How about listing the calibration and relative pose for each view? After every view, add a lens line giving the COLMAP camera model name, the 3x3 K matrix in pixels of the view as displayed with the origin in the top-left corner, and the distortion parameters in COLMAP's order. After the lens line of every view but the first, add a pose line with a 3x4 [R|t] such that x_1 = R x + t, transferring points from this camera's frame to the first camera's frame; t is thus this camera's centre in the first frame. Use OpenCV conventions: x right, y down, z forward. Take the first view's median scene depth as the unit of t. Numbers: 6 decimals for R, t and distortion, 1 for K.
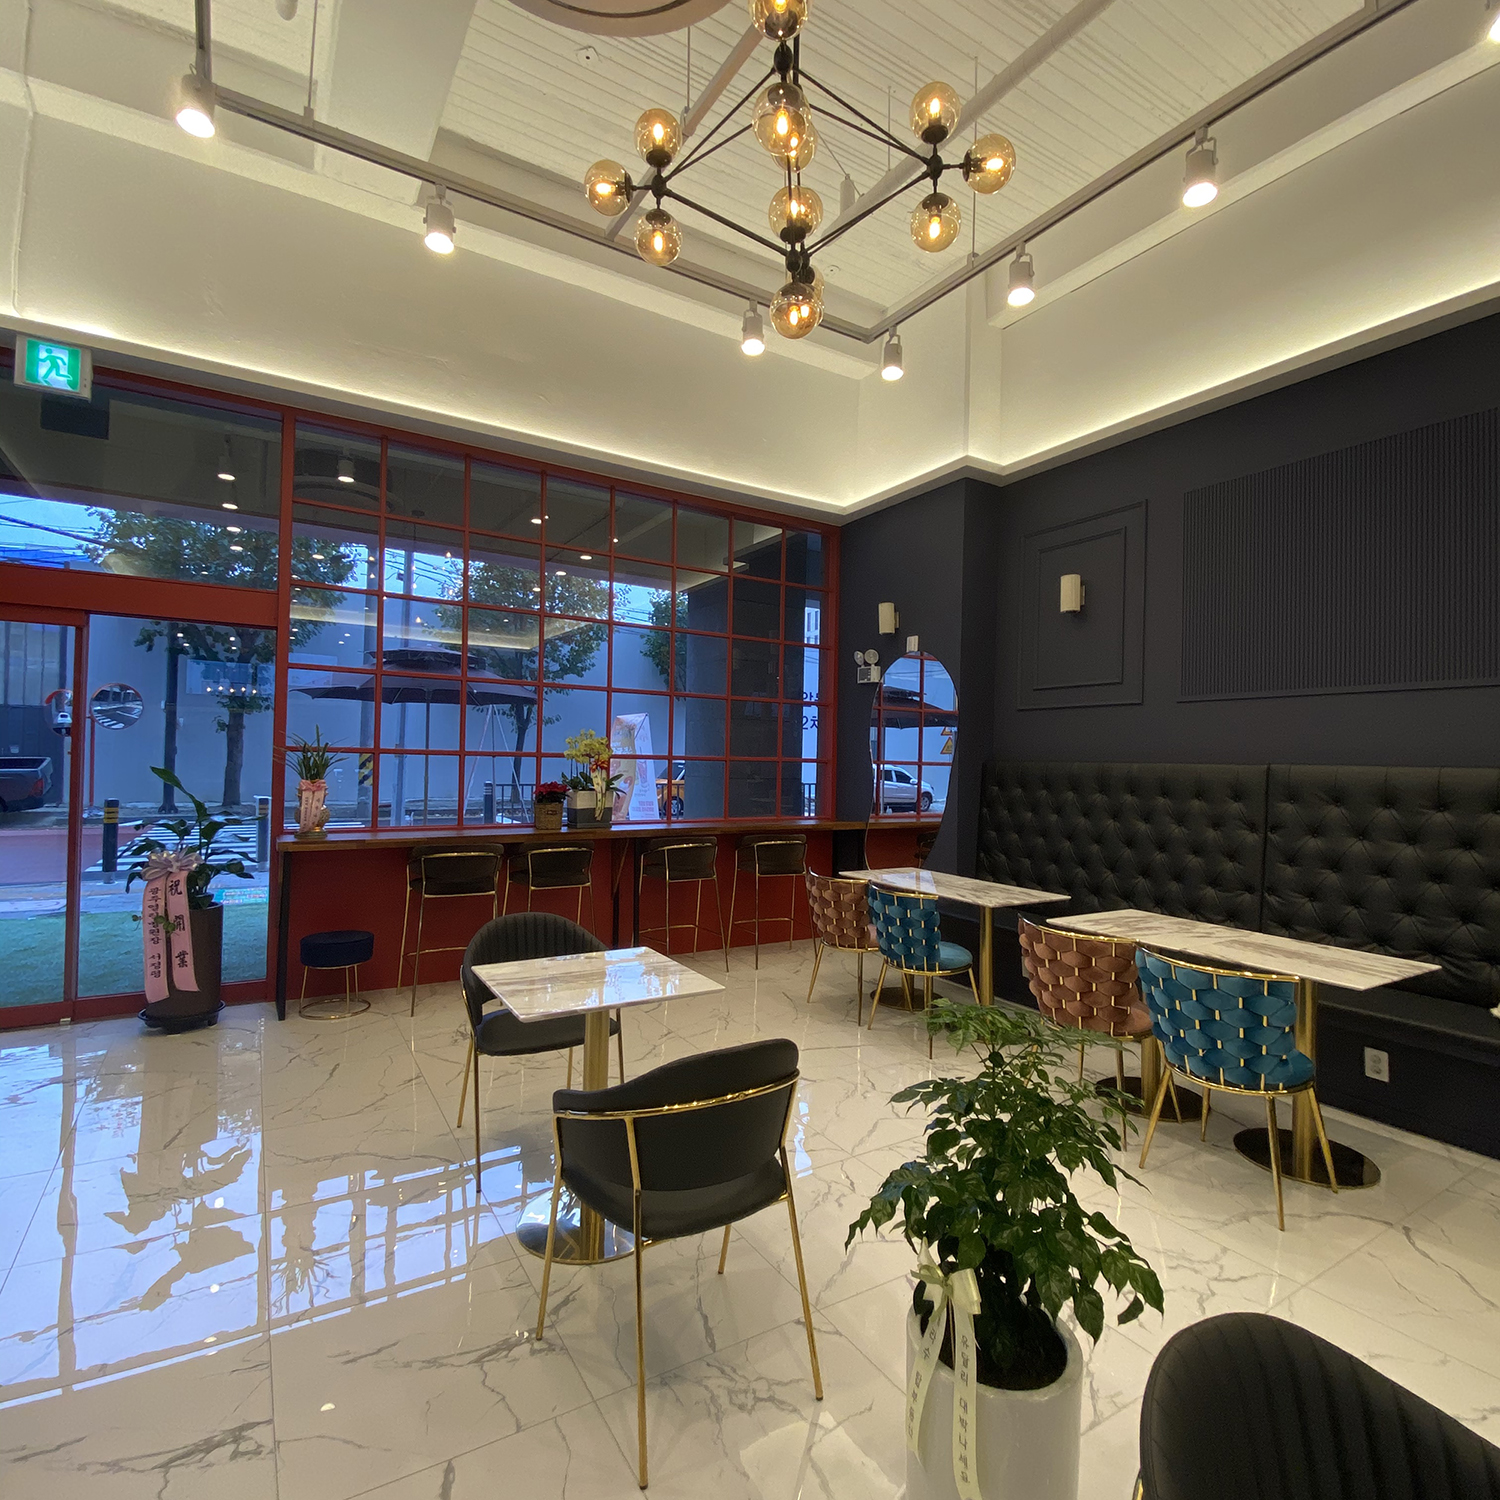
lens RADIAL K [[794.4, 0, 750.0], [0, 794.4, 750.0], [0, 0, 1]] dist [0.033219, -0.000205]
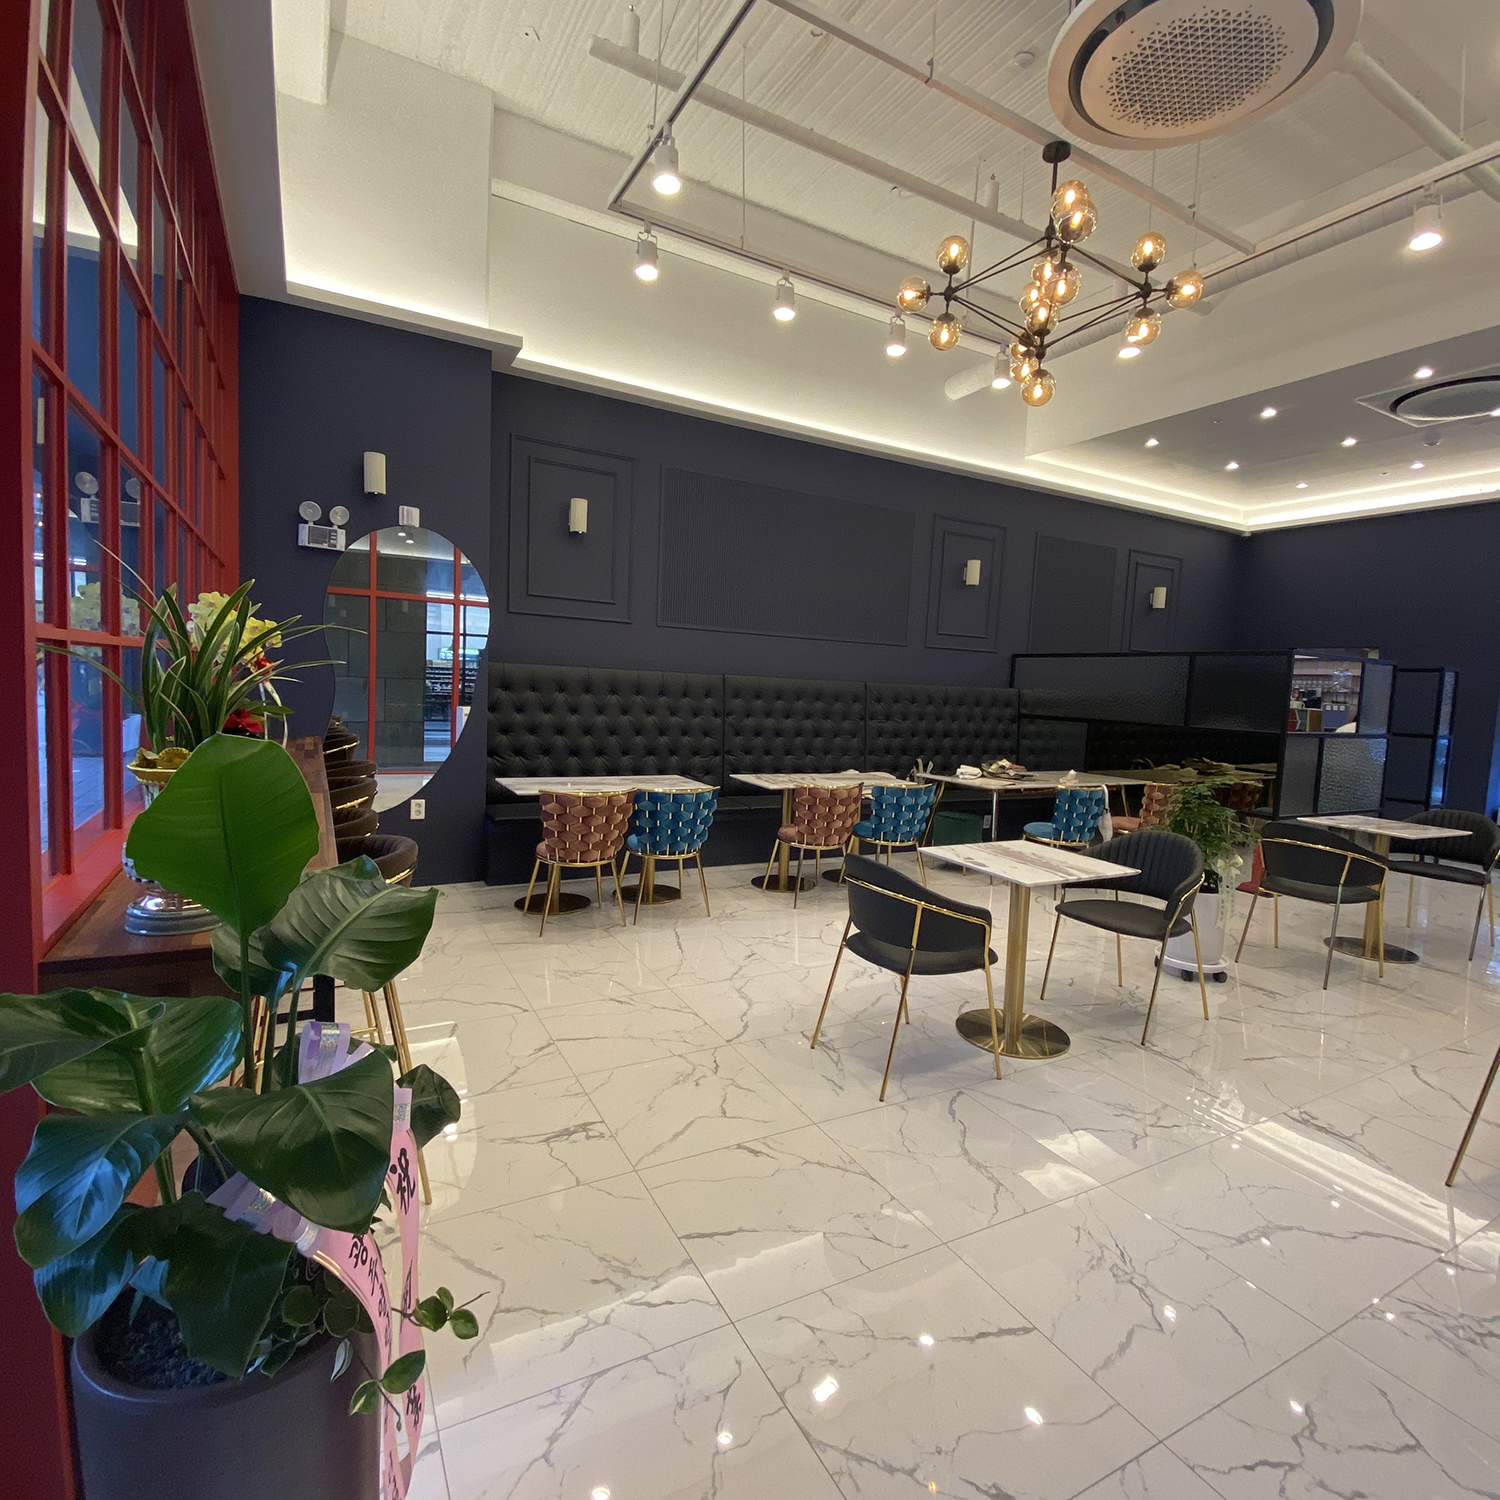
lens RADIAL K [[794.4, 0, 750.0], [0, 794.4, 750.0], [0, 0, 1]] dist [0.033219, -0.000205]
pose [[0.058309, -0.100766, 0.993200, -0.688685], [-0.060784, 0.992688, 0.104283, -0.000483], [-0.996446, -0.066451, 0.051757, 0.641559]]
